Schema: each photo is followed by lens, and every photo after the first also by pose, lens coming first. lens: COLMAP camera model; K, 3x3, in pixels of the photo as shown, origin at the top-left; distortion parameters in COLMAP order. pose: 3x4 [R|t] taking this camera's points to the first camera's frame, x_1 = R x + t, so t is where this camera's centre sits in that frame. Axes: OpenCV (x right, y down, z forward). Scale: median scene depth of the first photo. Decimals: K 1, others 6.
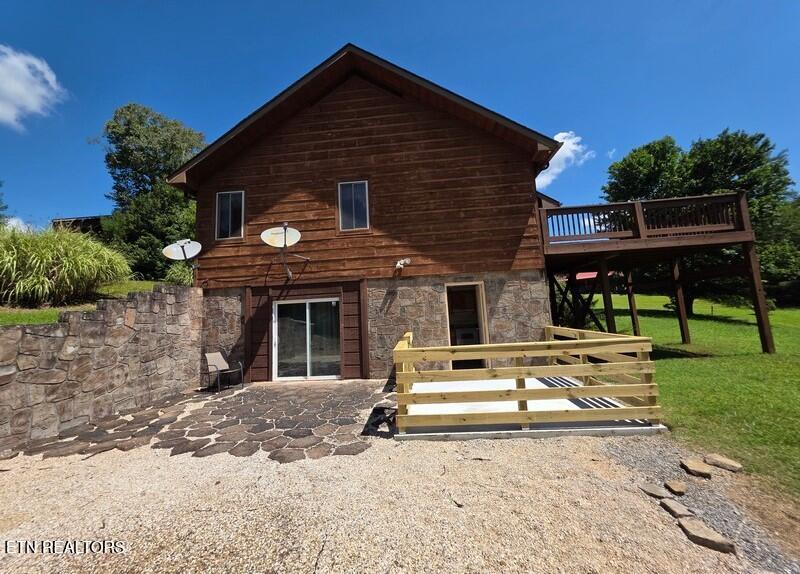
lens RADIAL K [[317.5, 0, 398.1], [0, 317.5, 273.8], [0, 0, 1]] dist [0.002744, 0.000304]
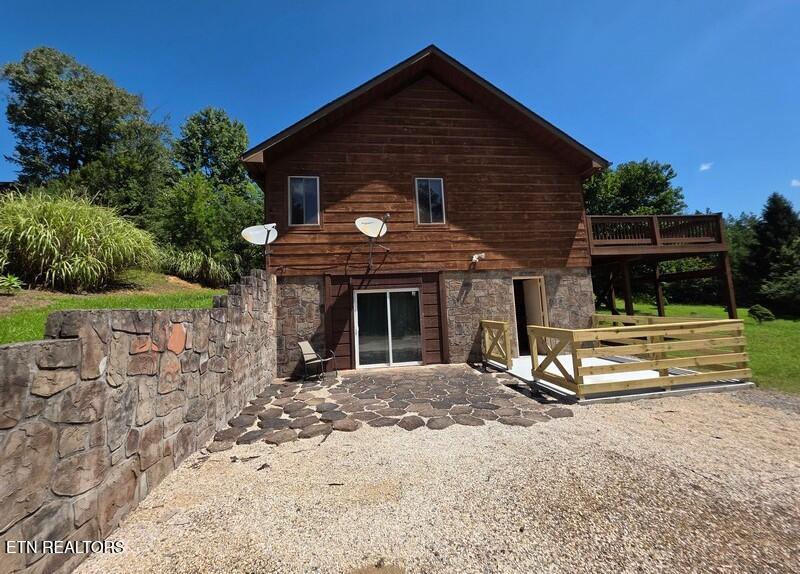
lens RADIAL K [[317.5, 0, 398.1], [0, 317.5, 273.8], [0, 0, 1]] dist [0.002744, 0.000304]
pose [[0.976264, 0.028494, 0.214703, -0.478945], [-0.032383, 0.999369, 0.014615, 0.015155], [-0.214151, -0.021221, 0.976570, -0.010399]]
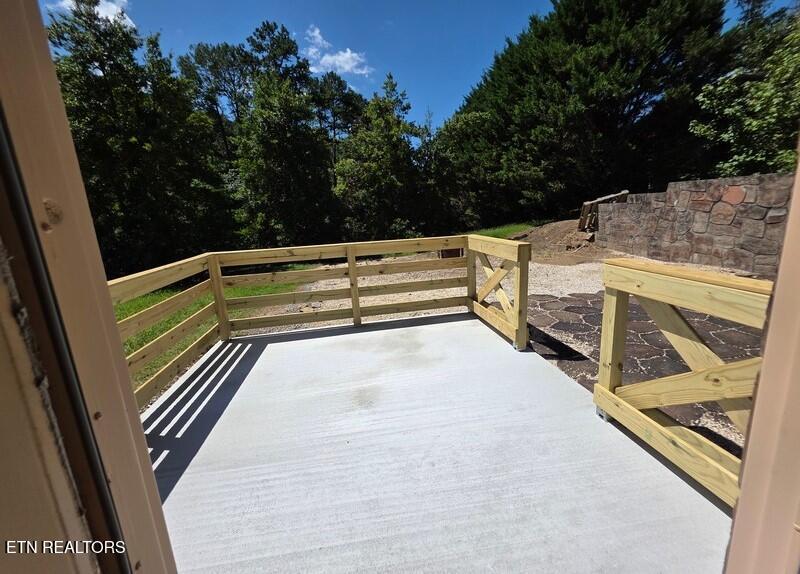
lens RADIAL K [[317.5, 0, 398.1], [0, 317.5, 273.8], [0, 0, 1]] dist [0.002744, 0.000304]
pose [[-0.965613, 0.152776, -0.210357, 0.231758], [0.137873, 0.986893, 0.083867, 0.127693], [0.220413, 0.051981, -0.974021, 1.004582]]
